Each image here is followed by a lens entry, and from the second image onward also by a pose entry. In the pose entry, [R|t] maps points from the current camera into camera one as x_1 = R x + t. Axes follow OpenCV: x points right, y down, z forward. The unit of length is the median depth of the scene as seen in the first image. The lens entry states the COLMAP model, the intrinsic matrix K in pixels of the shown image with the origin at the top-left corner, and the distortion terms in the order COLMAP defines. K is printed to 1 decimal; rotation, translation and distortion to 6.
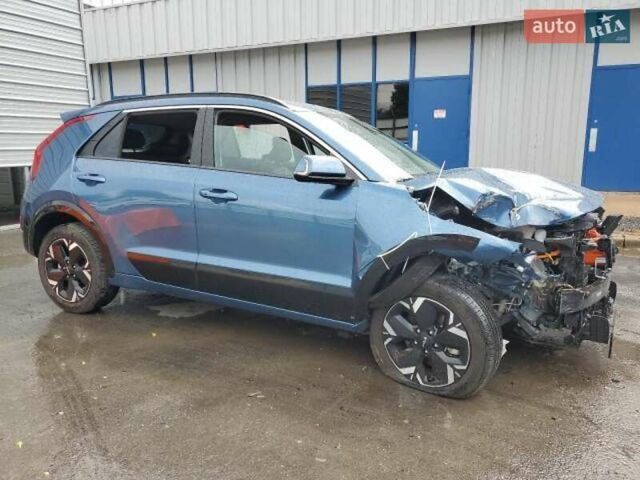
lens RADIAL K [[493.2, 0, 320.0], [0, 493.2, 240.0], [0, 0, 1]] dist [0.026559, 0.004749]
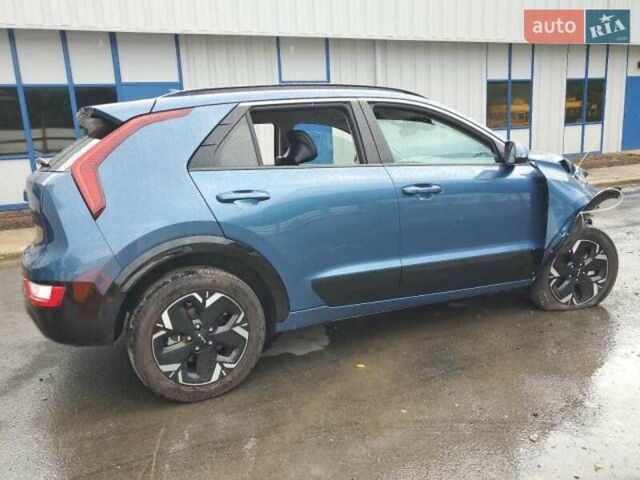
lens RADIAL K [[482.6, 0, 320.0], [0, 482.6, 240.0], [0, 0, 1]] dist [0.080347, -0.106898]
pose [[0.649236, -0.184973, 0.737752, -0.920938], [0.199082, 0.977488, 0.069884, -0.088684], [-0.734070, 0.101502, 0.671445, 0.454305]]
